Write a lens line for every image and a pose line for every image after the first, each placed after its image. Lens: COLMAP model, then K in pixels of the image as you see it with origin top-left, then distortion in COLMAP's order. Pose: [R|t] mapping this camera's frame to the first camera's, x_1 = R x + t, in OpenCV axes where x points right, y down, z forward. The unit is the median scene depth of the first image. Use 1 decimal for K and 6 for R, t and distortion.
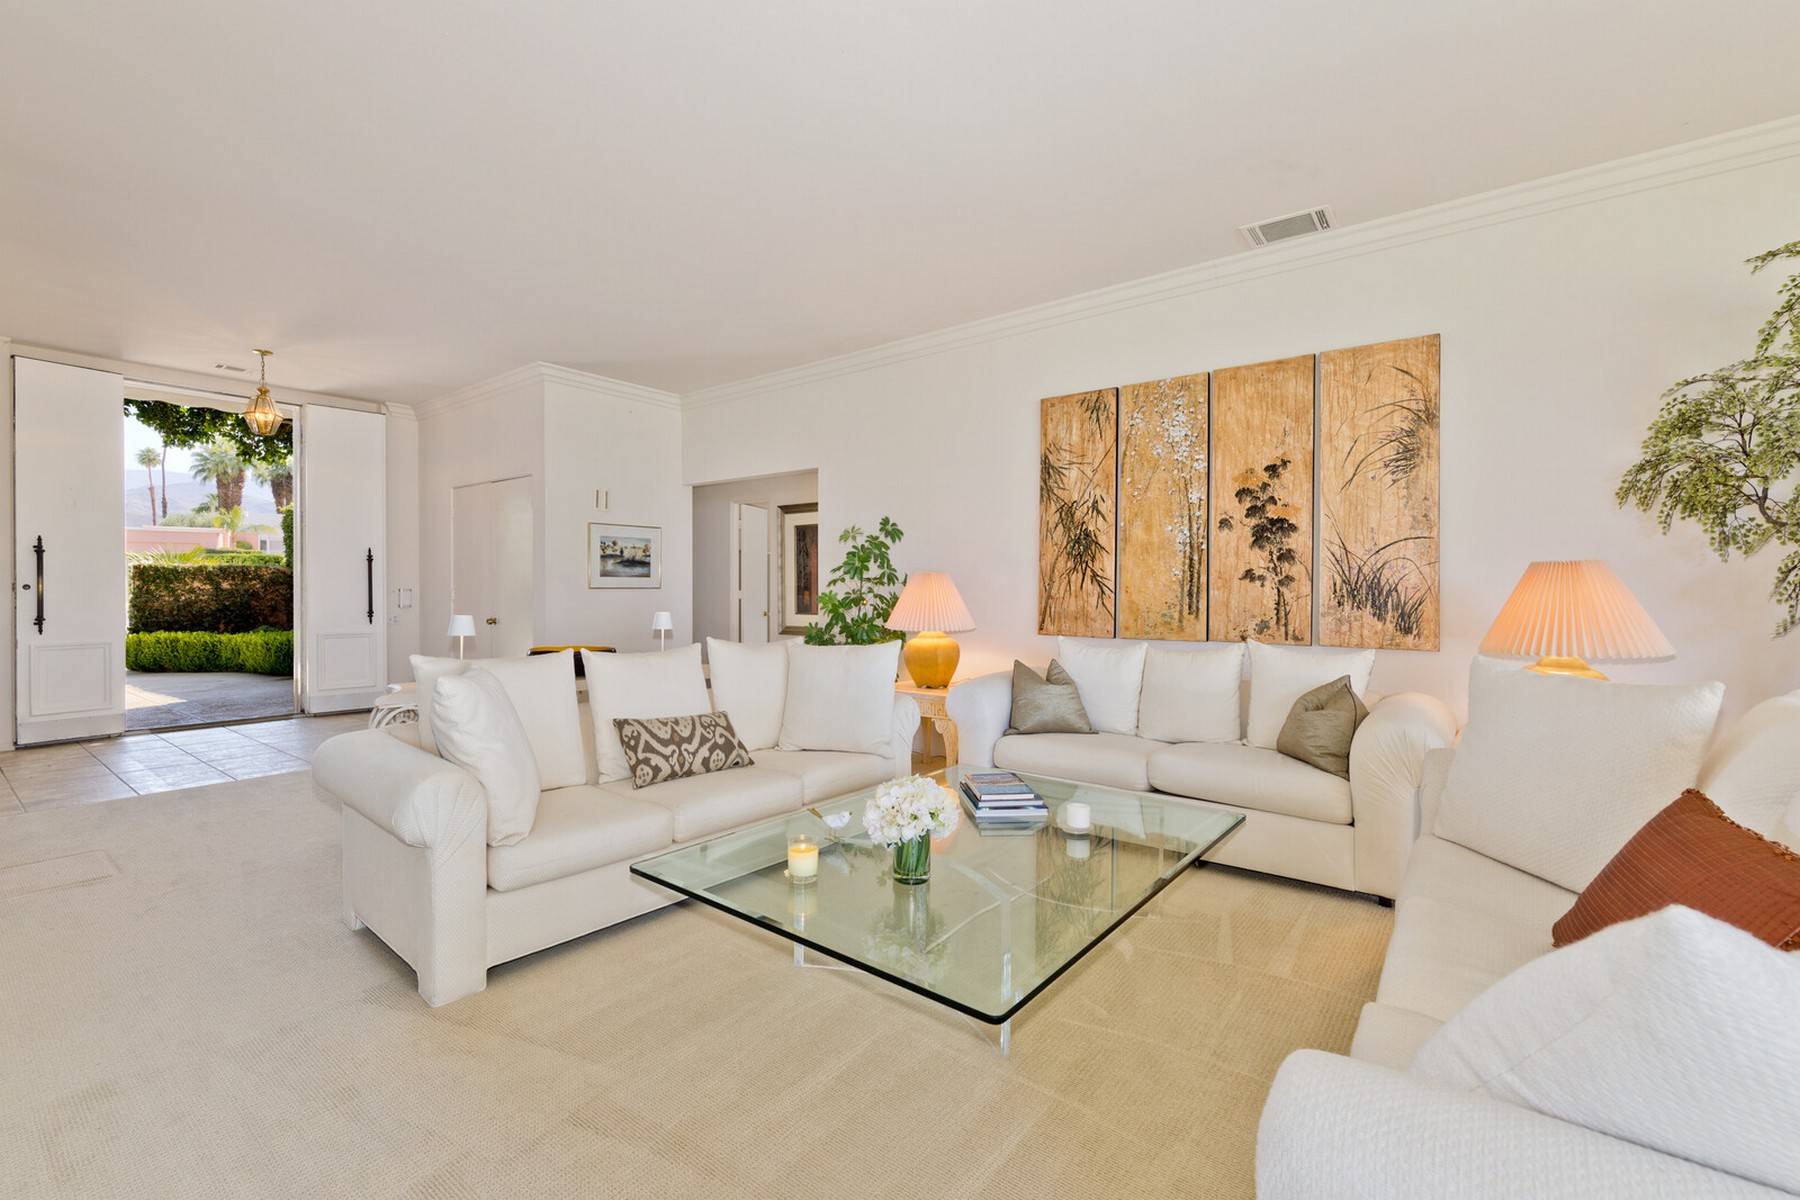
lens RADIAL K [[769.8, 0, 900.6], [0, 769.8, 592.4], [0, 0, 1]] dist [-0.001767, -0.000748]
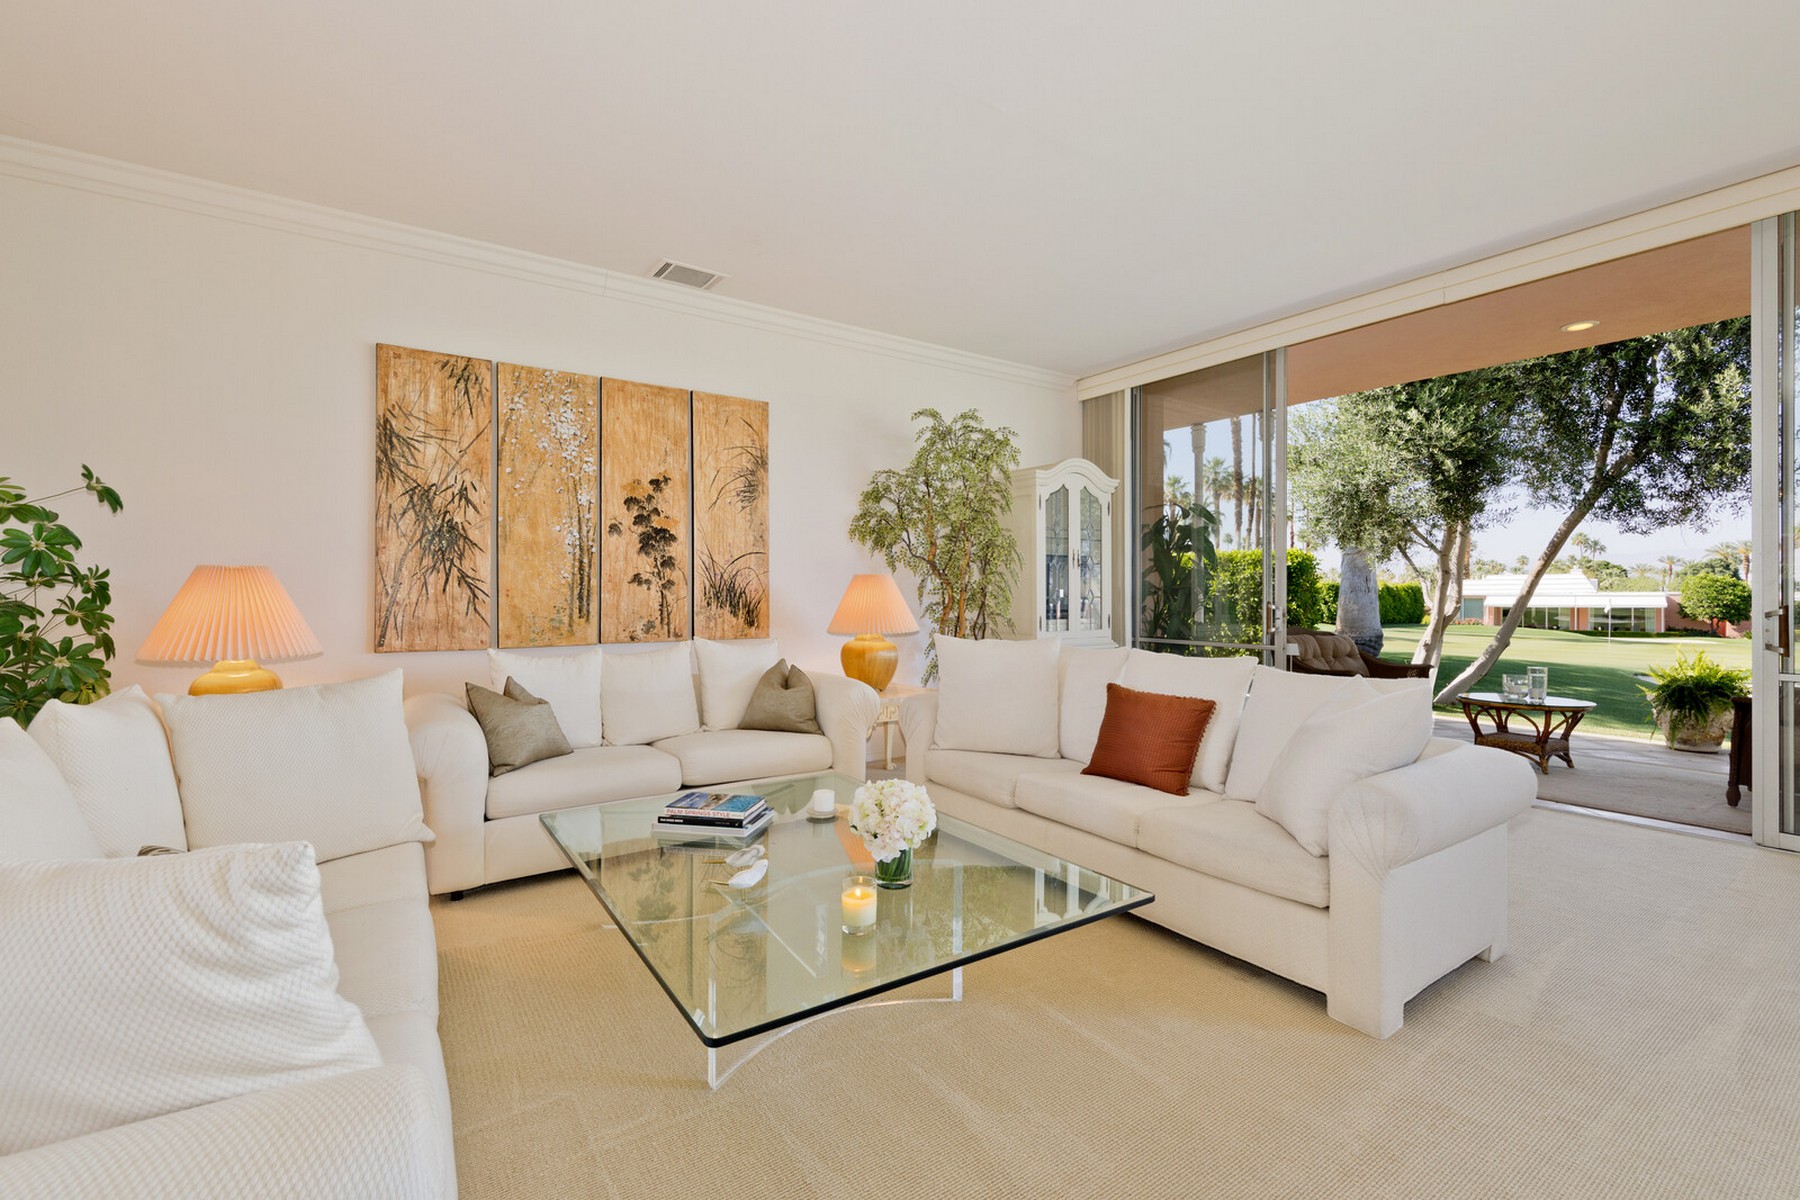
lens RADIAL K [[769.8, 0, 897.0], [0, 769.8, 590.1], [0, 0, 1]] dist [-0.001767, -0.000748]
pose [[0.297407, -0.000851, 0.954750, -0.458957], [0.005980, 0.999982, -0.000971, -0.003775], [-0.954732, 0.005998, 0.297407, 0.336616]]
